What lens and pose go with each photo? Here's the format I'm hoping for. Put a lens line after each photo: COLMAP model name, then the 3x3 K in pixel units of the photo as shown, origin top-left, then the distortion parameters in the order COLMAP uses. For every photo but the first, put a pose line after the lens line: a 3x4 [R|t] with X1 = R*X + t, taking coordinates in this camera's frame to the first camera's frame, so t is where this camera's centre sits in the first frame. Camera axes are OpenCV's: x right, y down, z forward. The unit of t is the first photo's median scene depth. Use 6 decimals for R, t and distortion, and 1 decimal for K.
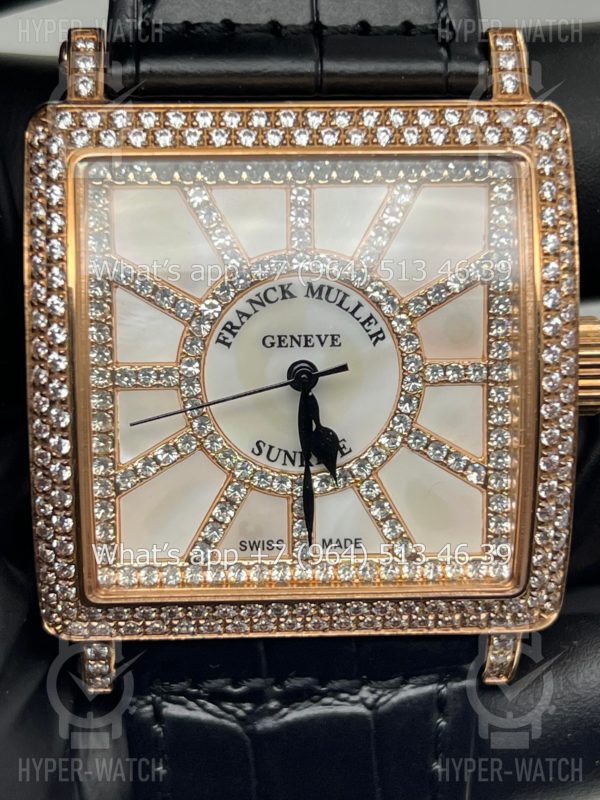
lens RADIAL K [[1793.1, 0, 300.0], [0, 1793.1, 400.0], [0, 0, 1]] dist [0.067088, 5.943984]
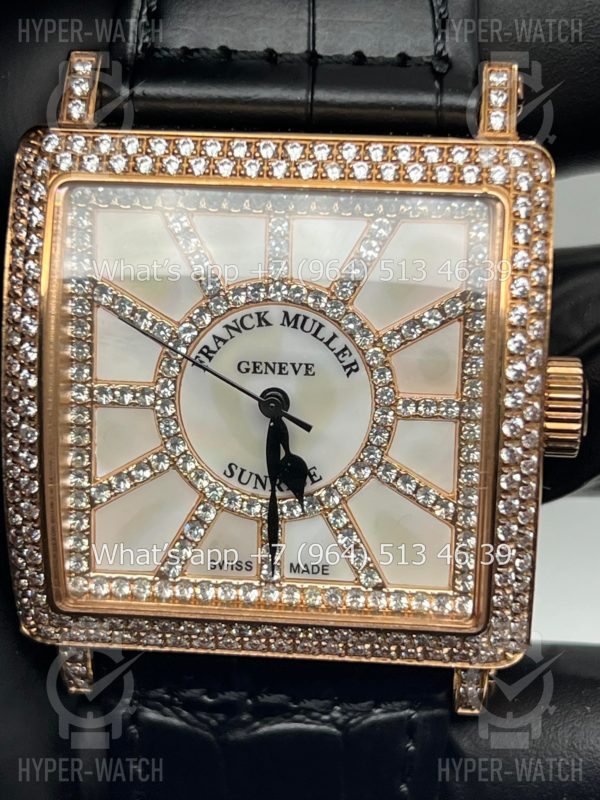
lens RADIAL K [[1793.1, 0, 300.0], [0, 1793.1, 400.0], [0, 0, 1]] dist [0.067088, 5.943984]
pose [[0.987304, 0.059096, -0.147442, 0.164327], [-0.052538, 0.997465, 0.047983, -0.064300], [0.149904, -0.039627, 0.987906, 0.002305]]
